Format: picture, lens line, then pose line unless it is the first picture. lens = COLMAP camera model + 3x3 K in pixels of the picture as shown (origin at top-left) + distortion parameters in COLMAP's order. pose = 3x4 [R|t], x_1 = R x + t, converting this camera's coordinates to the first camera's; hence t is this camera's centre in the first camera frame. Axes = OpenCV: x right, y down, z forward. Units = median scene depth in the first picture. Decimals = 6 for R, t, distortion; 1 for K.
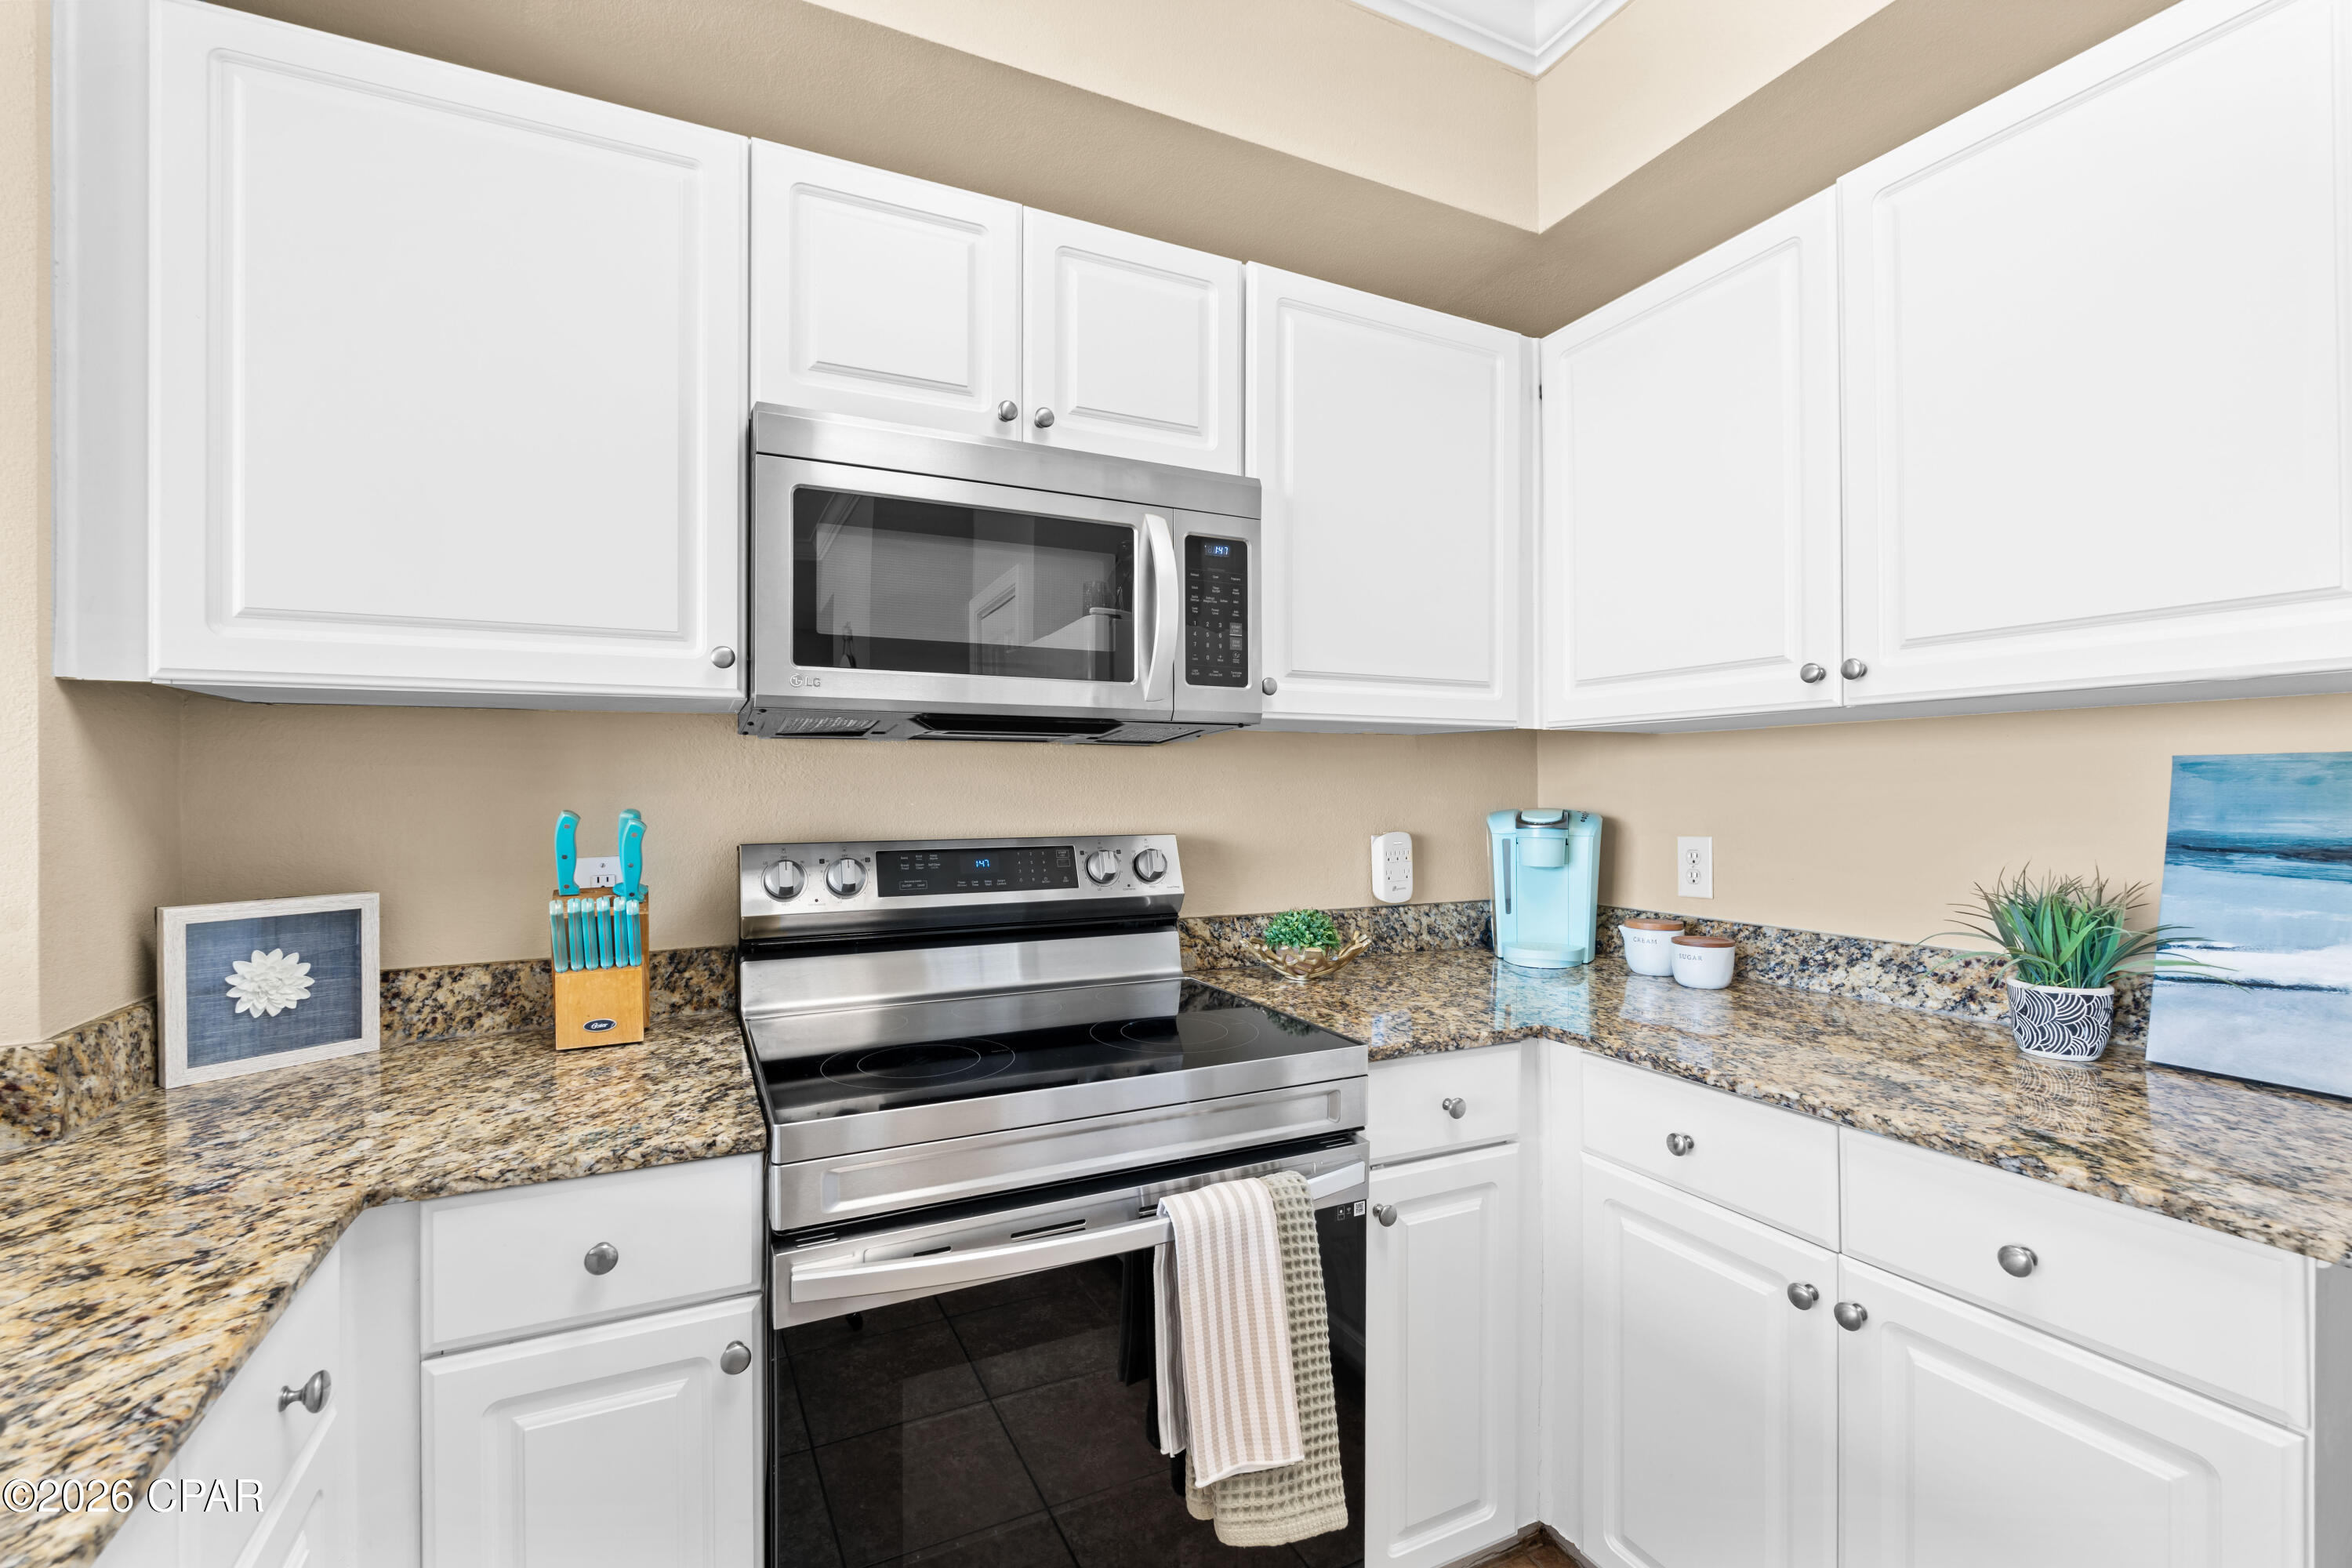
lens RADIAL K [[1022.6, 0, 1176.0], [0, 1022.6, 784.0], [0, 0, 1]] dist [-0.004122, -0.000128]
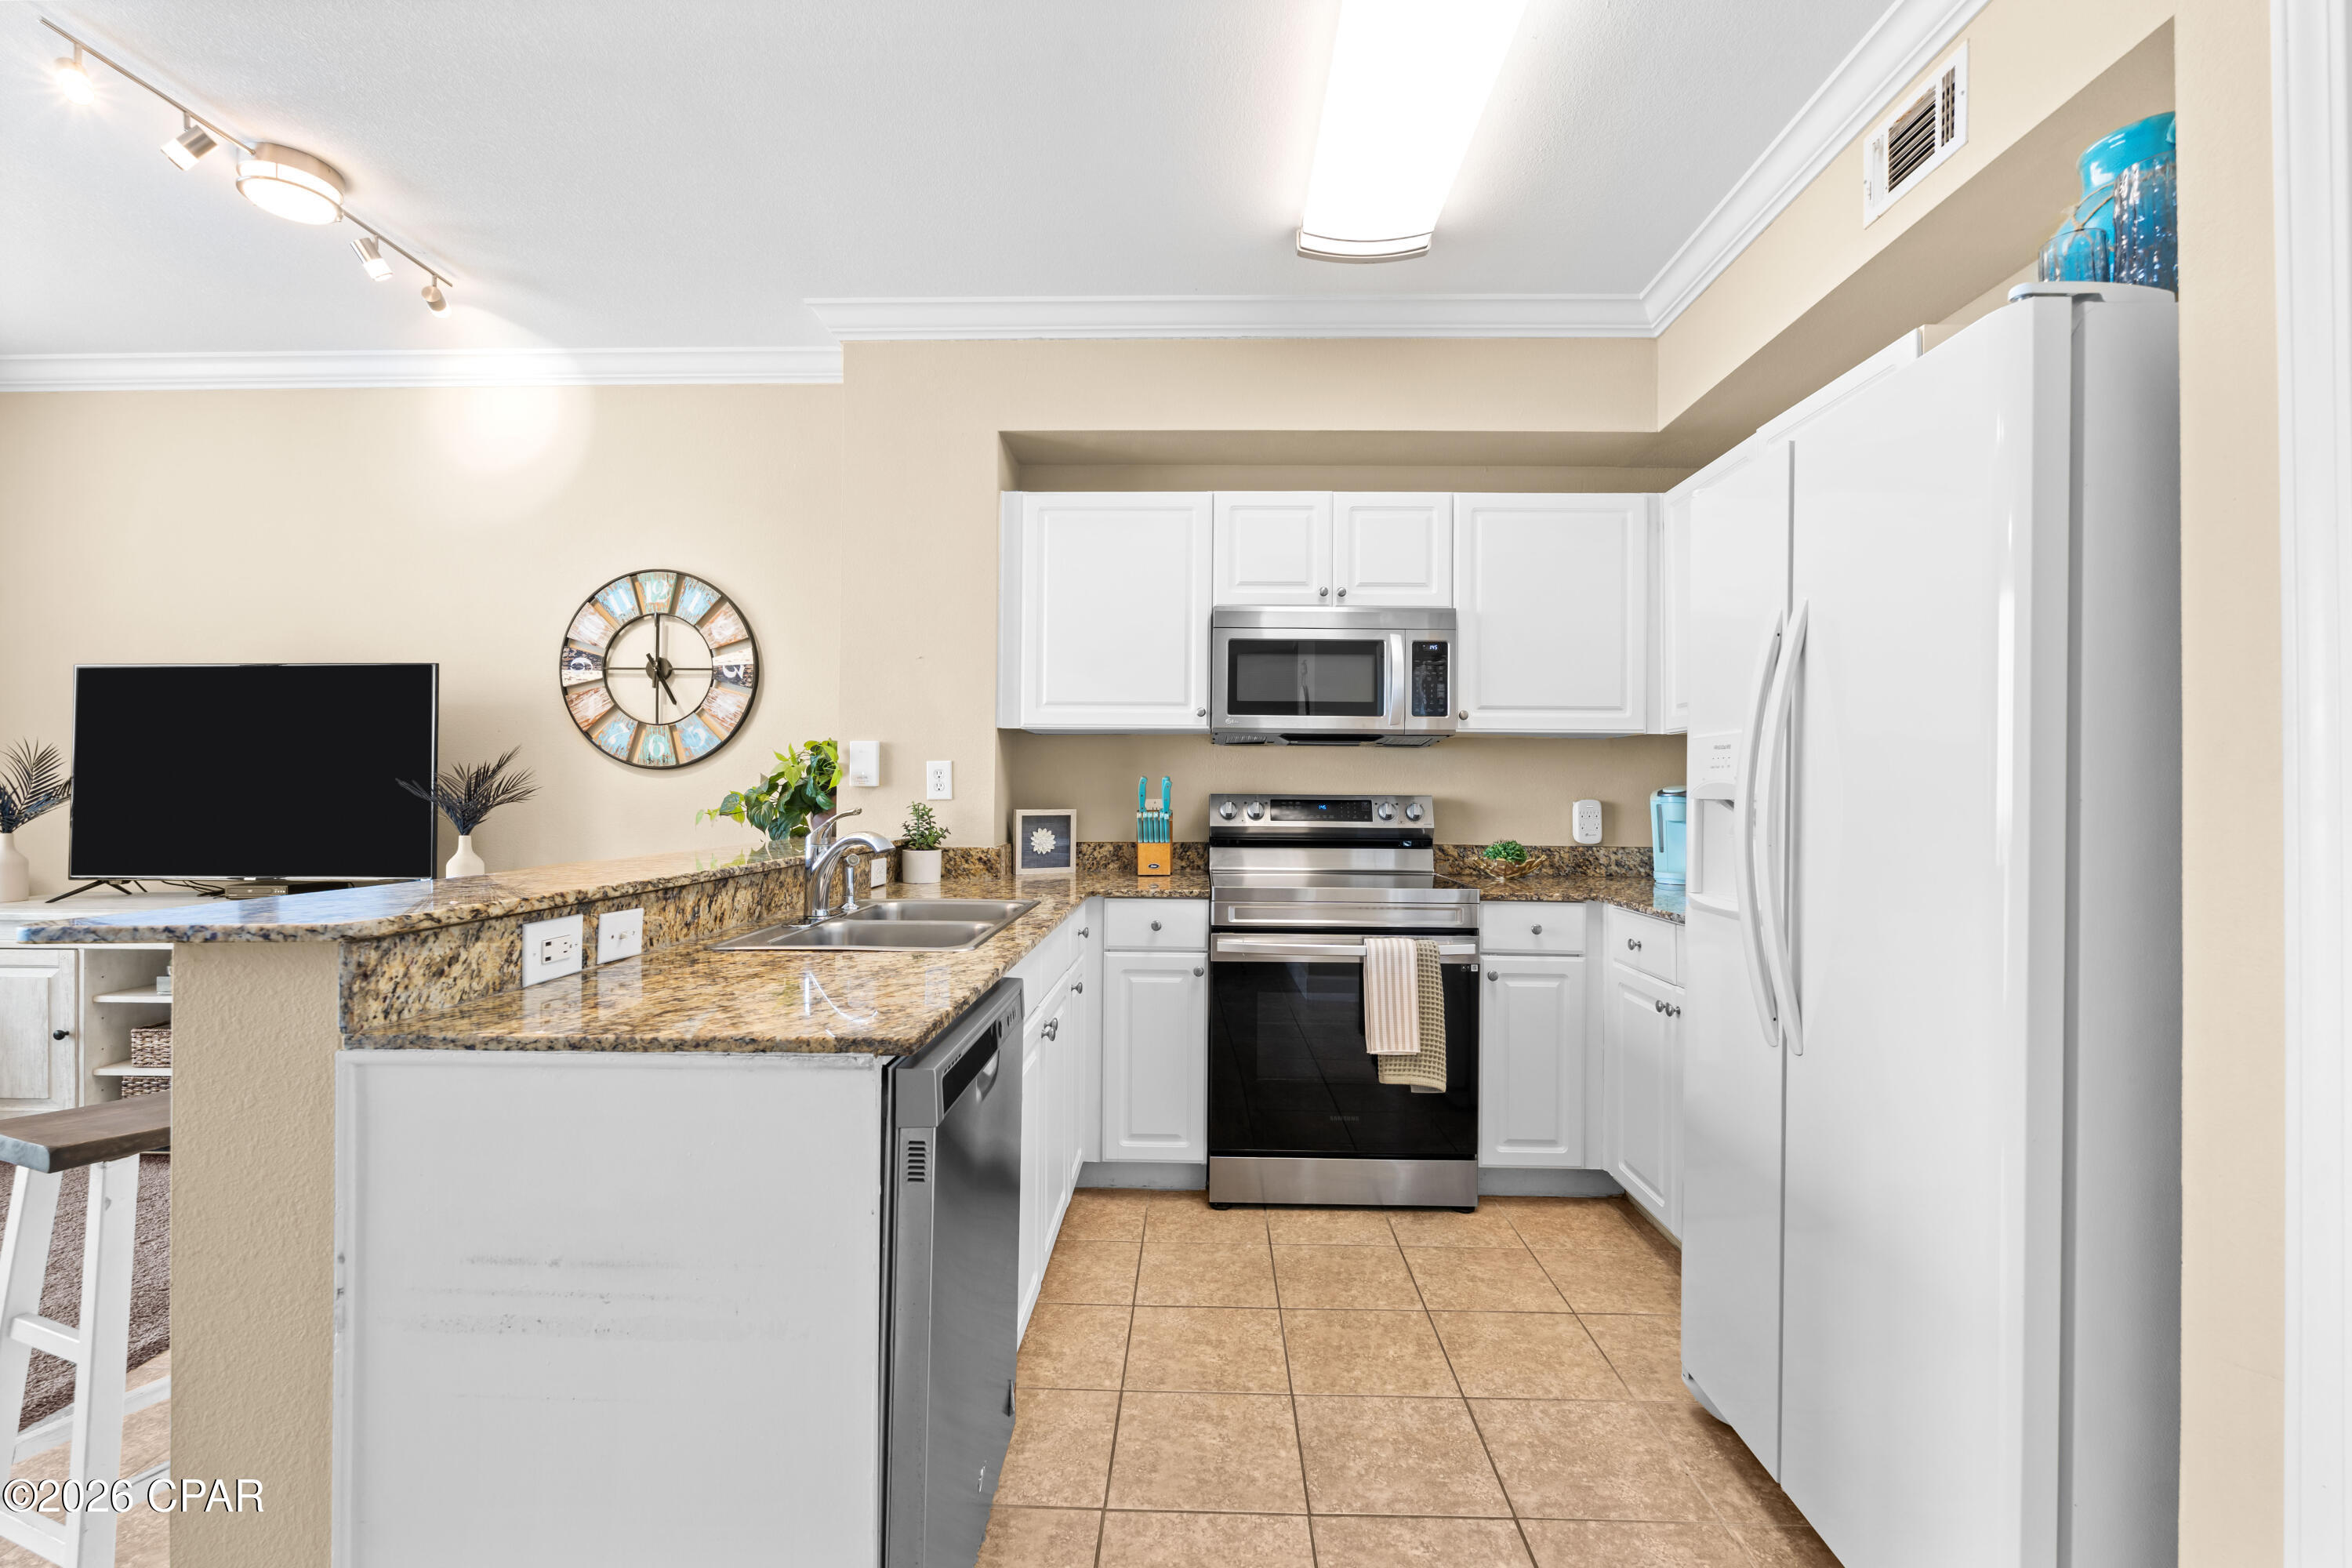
lens RADIAL K [[1092.2, 0, 1178.5], [0, 1092.2, 739.7], [0, 0, 1]] dist [0.000488, 0.000161]
pose [[0.888641, -0.015521, -0.458340, 0.618663], [-0.007892, 0.998762, -0.049123, 0.060867], [0.458535, 0.047269, 0.887418, -1.172642]]
